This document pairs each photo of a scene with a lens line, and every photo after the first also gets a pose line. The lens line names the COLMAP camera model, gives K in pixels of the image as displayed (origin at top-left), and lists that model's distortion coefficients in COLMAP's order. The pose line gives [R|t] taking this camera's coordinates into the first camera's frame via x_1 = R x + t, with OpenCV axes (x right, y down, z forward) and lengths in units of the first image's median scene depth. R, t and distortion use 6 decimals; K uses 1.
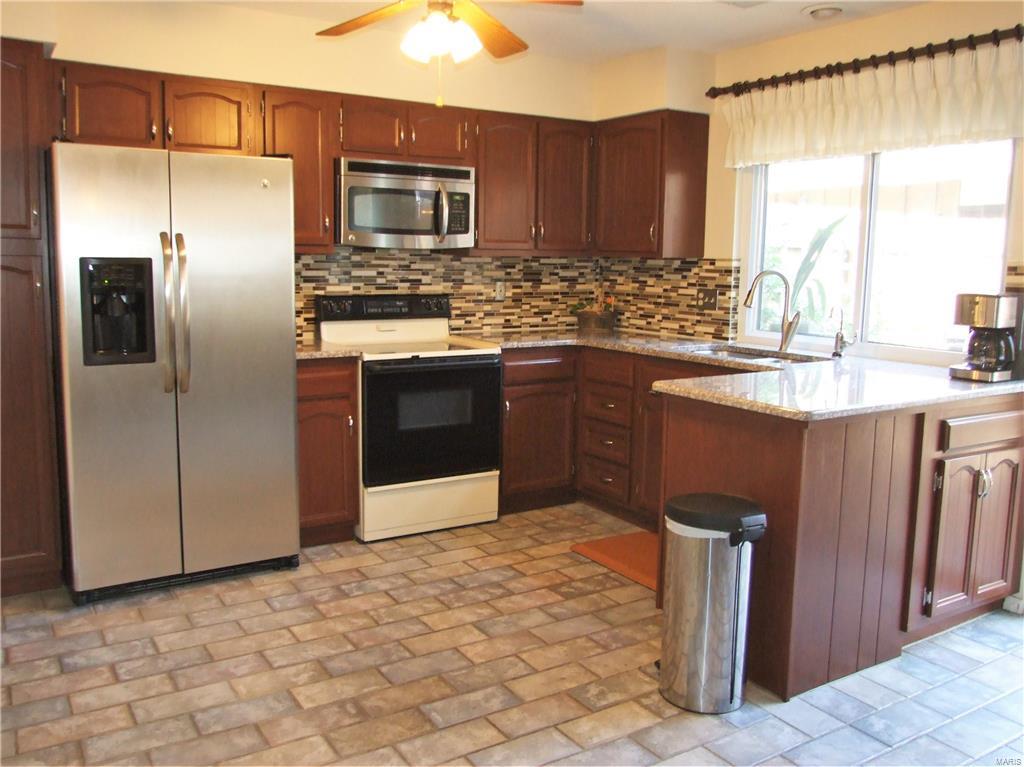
lens RADIAL K [[864.8, 0, 498.2], [0, 864.8, 369.8], [0, 0, 1]] dist [-0.047853, 0.013267]
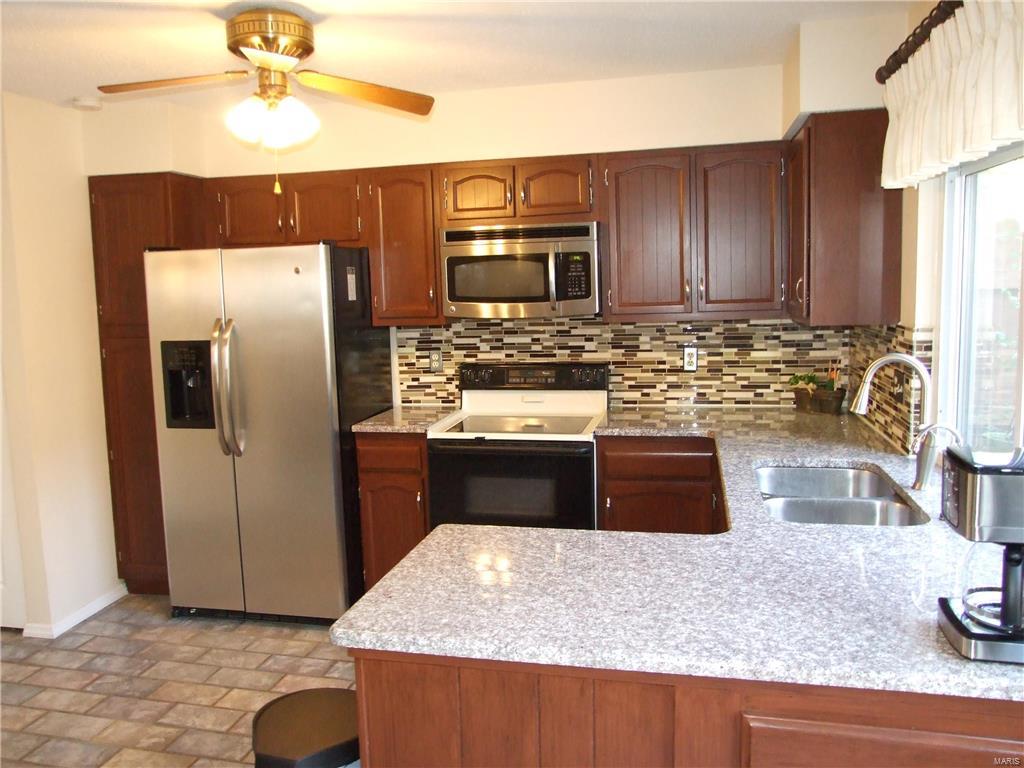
lens RADIAL K [[803.3, 0, 510.6], [0, 803.3, 374.5], [0, 0, 1]] dist [-0.070487, 0.047735]
pose [[0.706417, 0.045845, -0.706310, 0.467771], [-0.052454, 0.998547, 0.012353, -0.084402], [0.705850, 0.028322, 0.707795, 0.366314]]
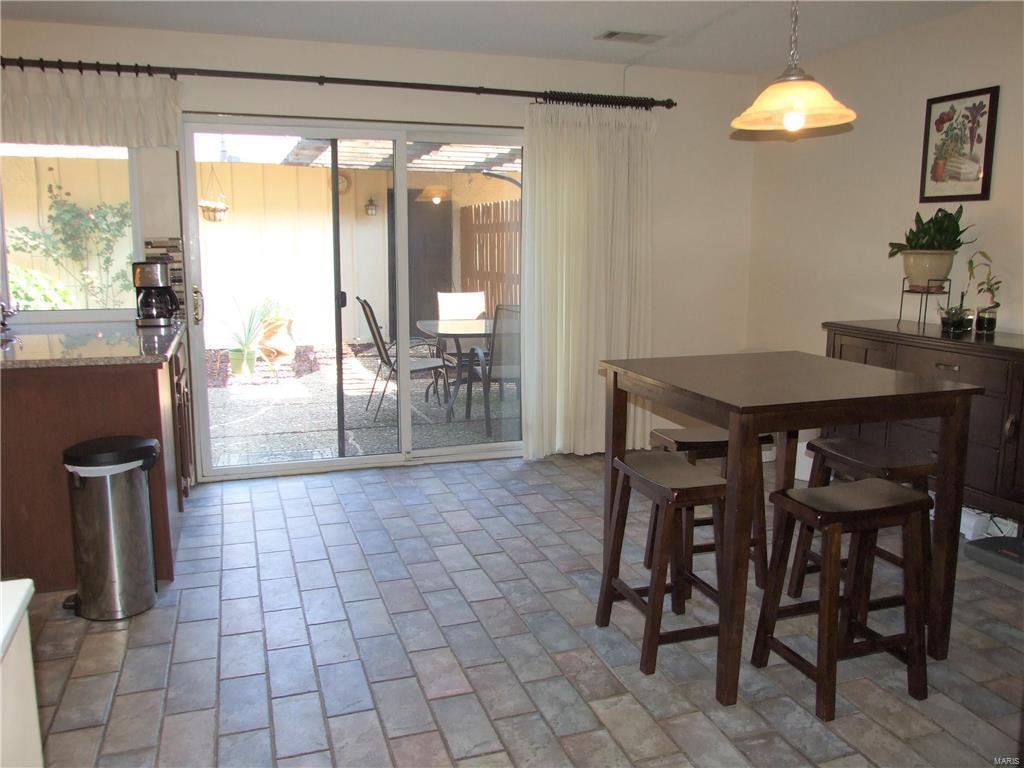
lens RADIAL K [[803.3, 0, 510.6], [0, 803.3, 374.5], [0, 0, 1]] dist [-0.070487, 0.047735]
pose [[0.216243, -0.170800, 0.961284, -0.379956], [0.119587, 0.981799, 0.147544, -0.021120], [-0.968988, 0.083052, 0.232733, 0.111097]]
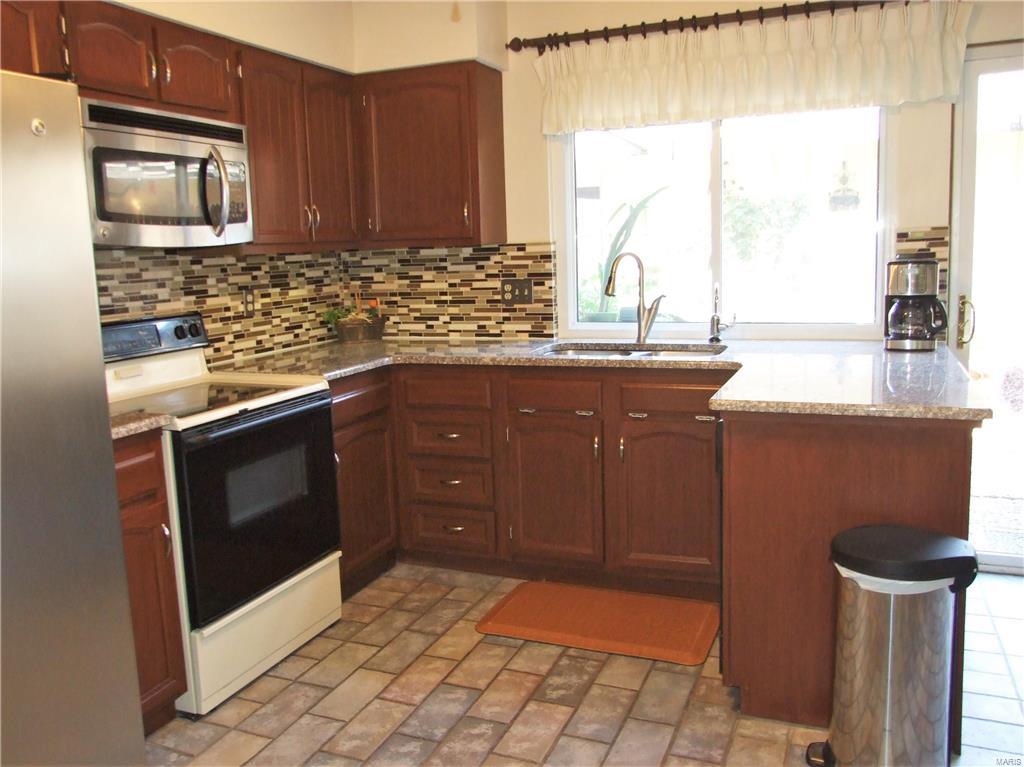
lens RADIAL K [[864.8, 0, 498.2], [0, 864.8, 369.8], [0, 0, 1]] dist [-0.047853, 0.013267]
pose [[0.817038, -0.123715, 0.563155, -0.263947], [0.121551, 0.991717, 0.041513, -0.043821], [-0.563626, 0.034534, 0.825308, 0.317491]]
